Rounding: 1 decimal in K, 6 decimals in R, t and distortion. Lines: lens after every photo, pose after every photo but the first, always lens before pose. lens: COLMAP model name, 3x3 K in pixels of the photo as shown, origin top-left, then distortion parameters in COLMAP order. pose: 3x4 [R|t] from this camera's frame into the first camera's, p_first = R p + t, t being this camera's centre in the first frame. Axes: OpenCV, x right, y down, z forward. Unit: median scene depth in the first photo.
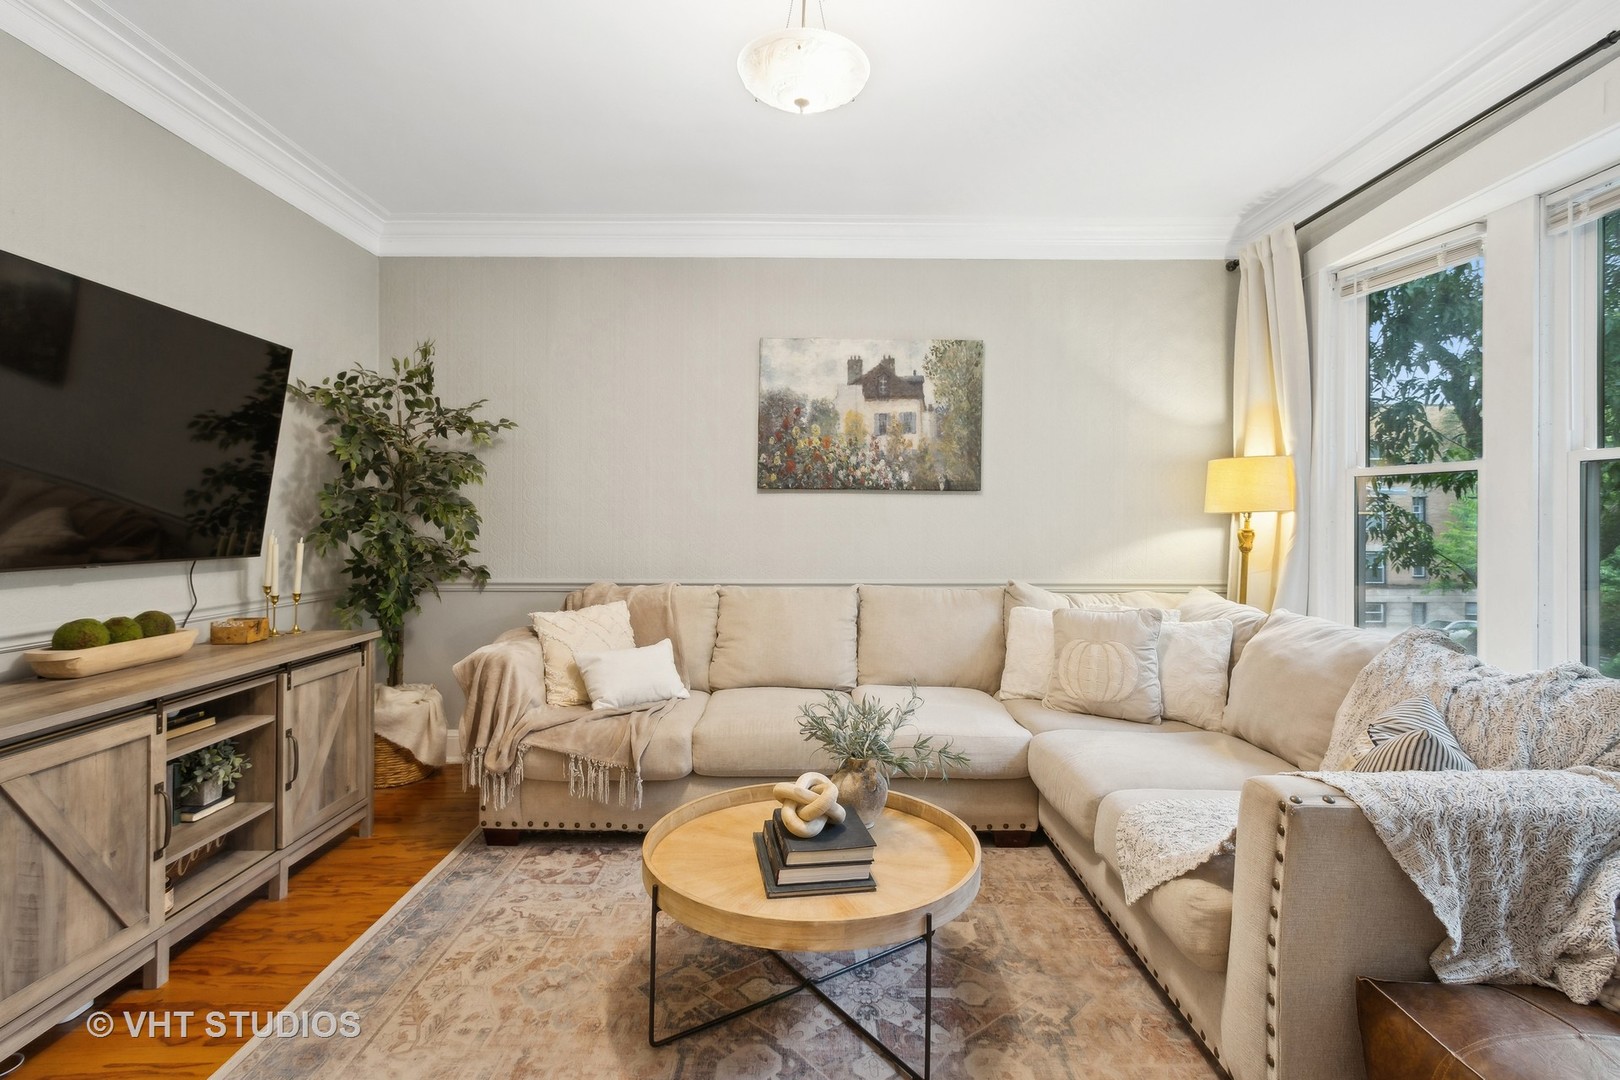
lens RADIAL K [[788.3, 0, 802.7], [0, 788.3, 512.6], [0, 0, 1]] dist [0.000079, 0.000330]
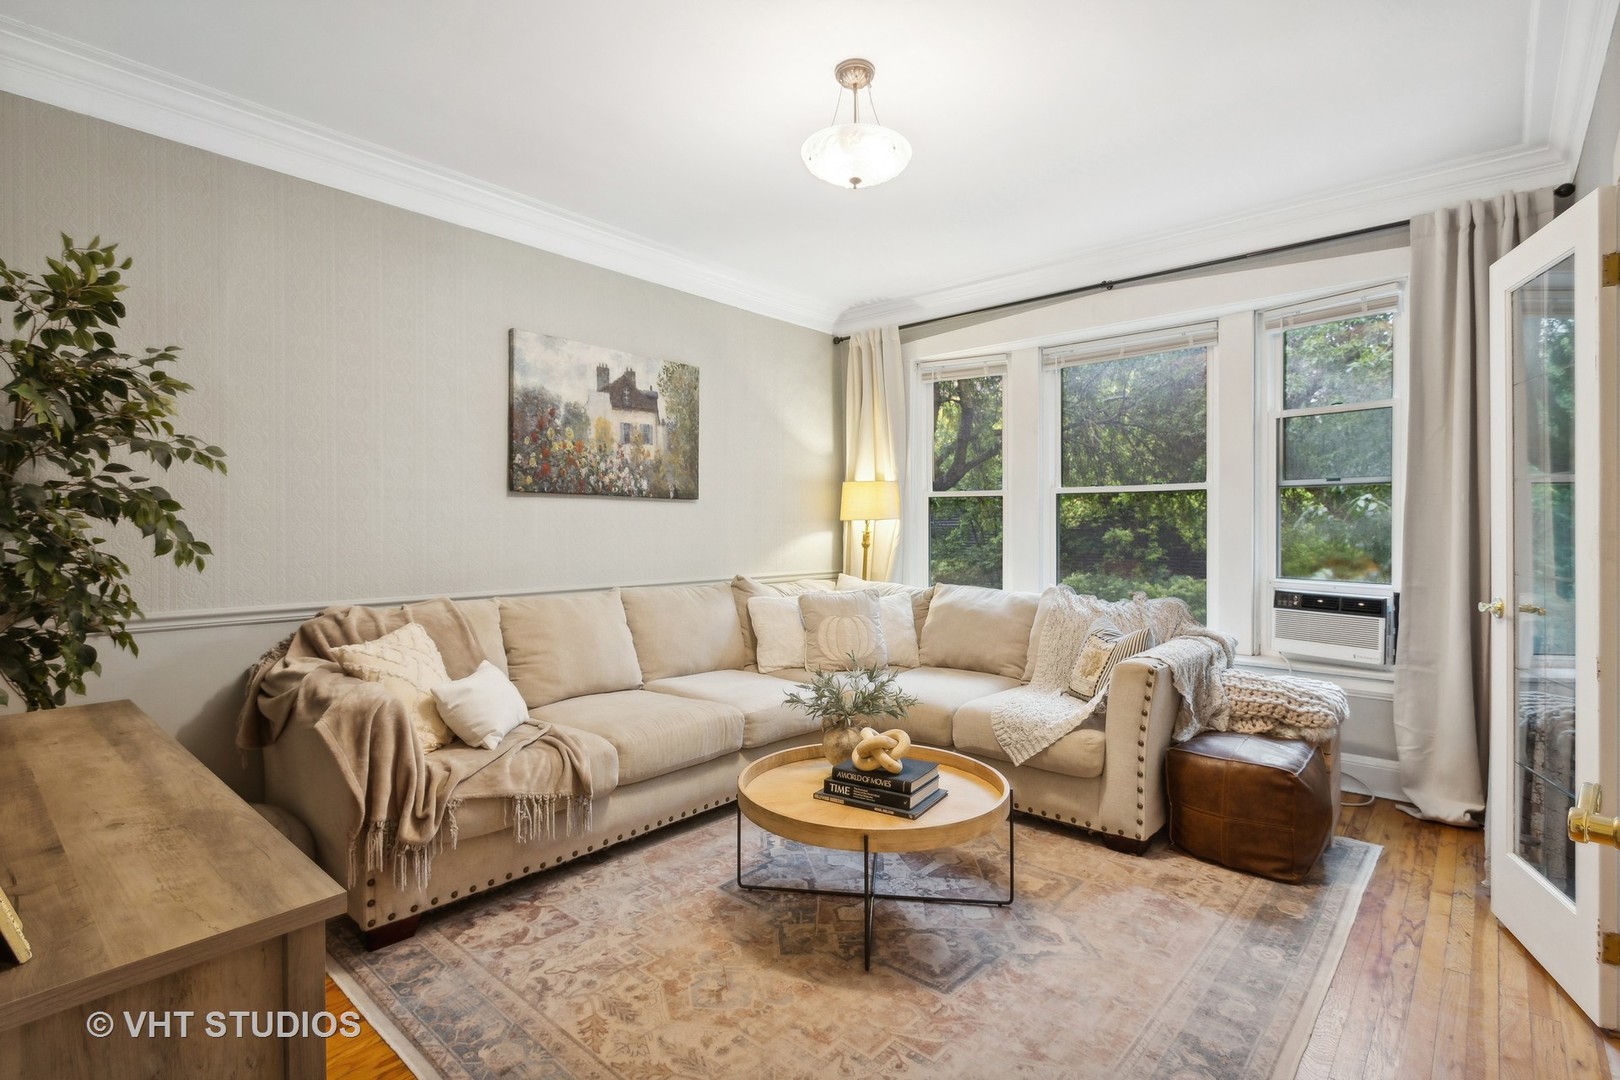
lens RADIAL K [[773.5, 0, 814.6], [0, 773.5, 525.2], [0, 0, 1]] dist [-0.001513, 0.000128]
pose [[0.657215, -0.001429, 0.753702, -0.578986], [-0.005322, 0.999964, 0.006536, 0.001456], [-0.753684, -0.008307, 0.657184, 0.158286]]
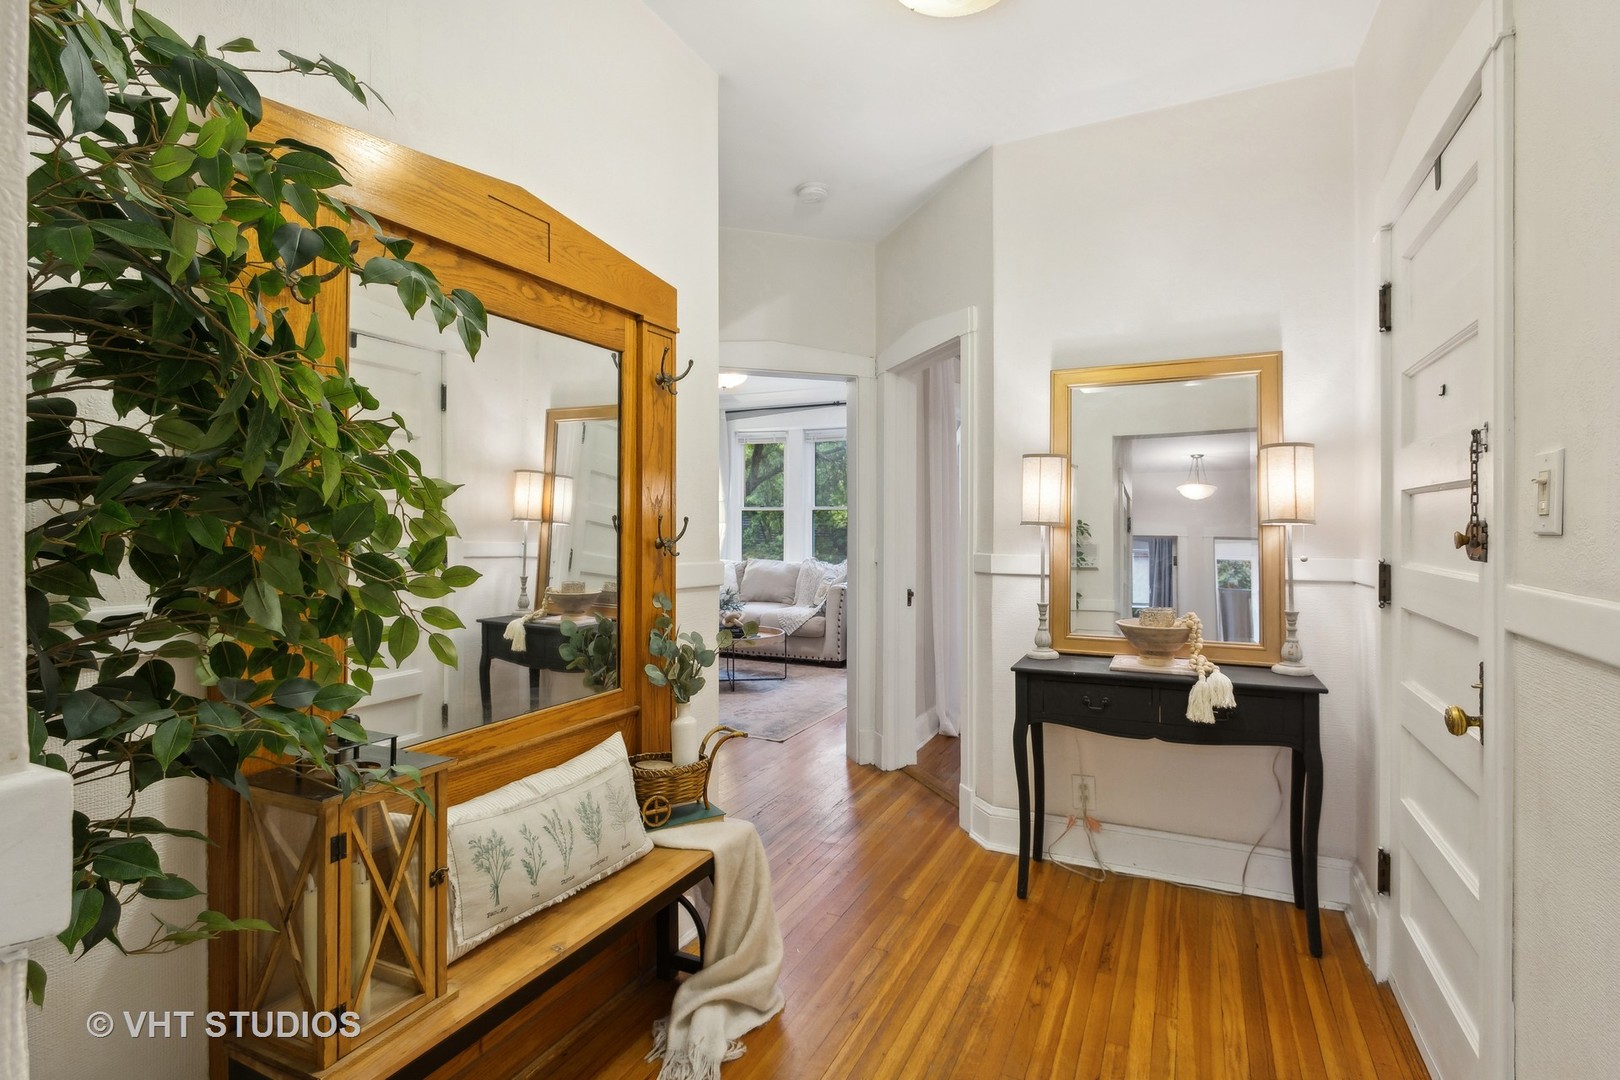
lens RADIAL K [[773.5, 0, 814.6], [0, 773.5, 525.2], [0, 0, 1]] dist [-0.001513, 0.000128]
pose [[0.429277, -0.001605, 0.903171, -1.523469], [-0.008903, 0.999942, 0.006009, -0.012715], [-0.903129, -0.010620, 0.429238, -0.346064]]
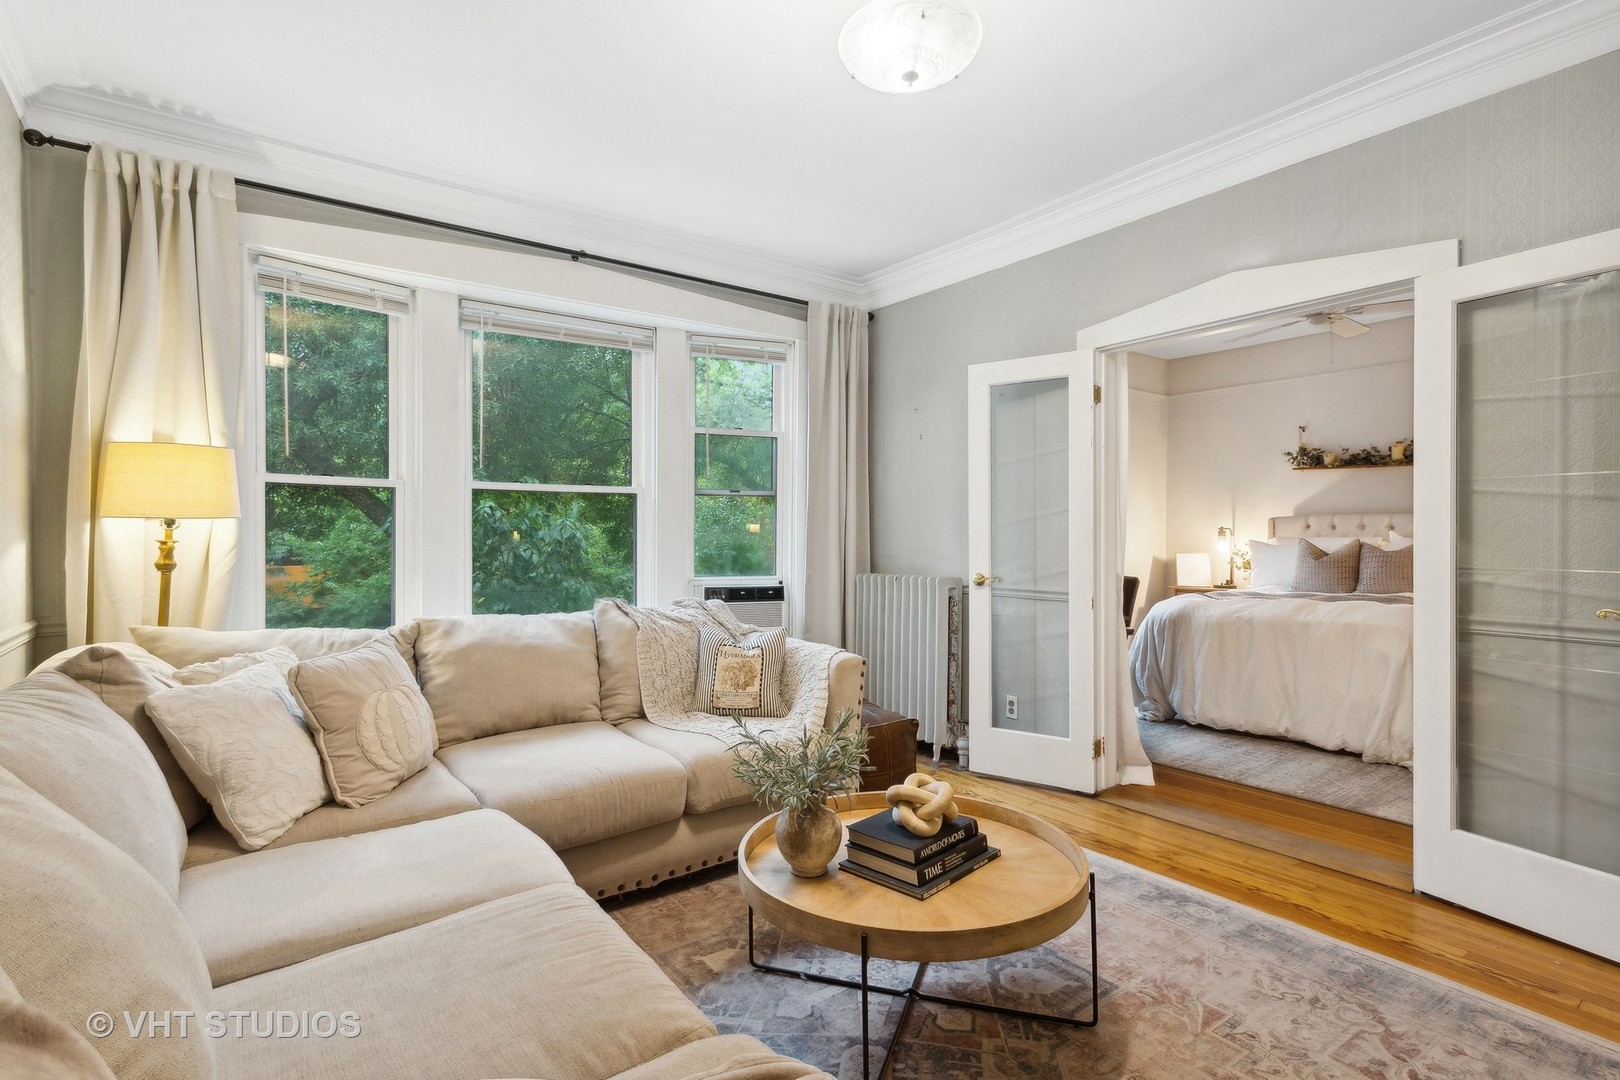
lens RADIAL K [[774.7, 0, 810.0], [0, 774.7, 540.0], [0, 0, 1]] dist [0.002105, 0.000173]
pose [[-0.595905, -0.005661, 0.803035, -0.409688], [-0.004937, 0.999982, 0.003386, 0.016704], [-0.803040, -0.001947, -0.595922, 0.997091]]
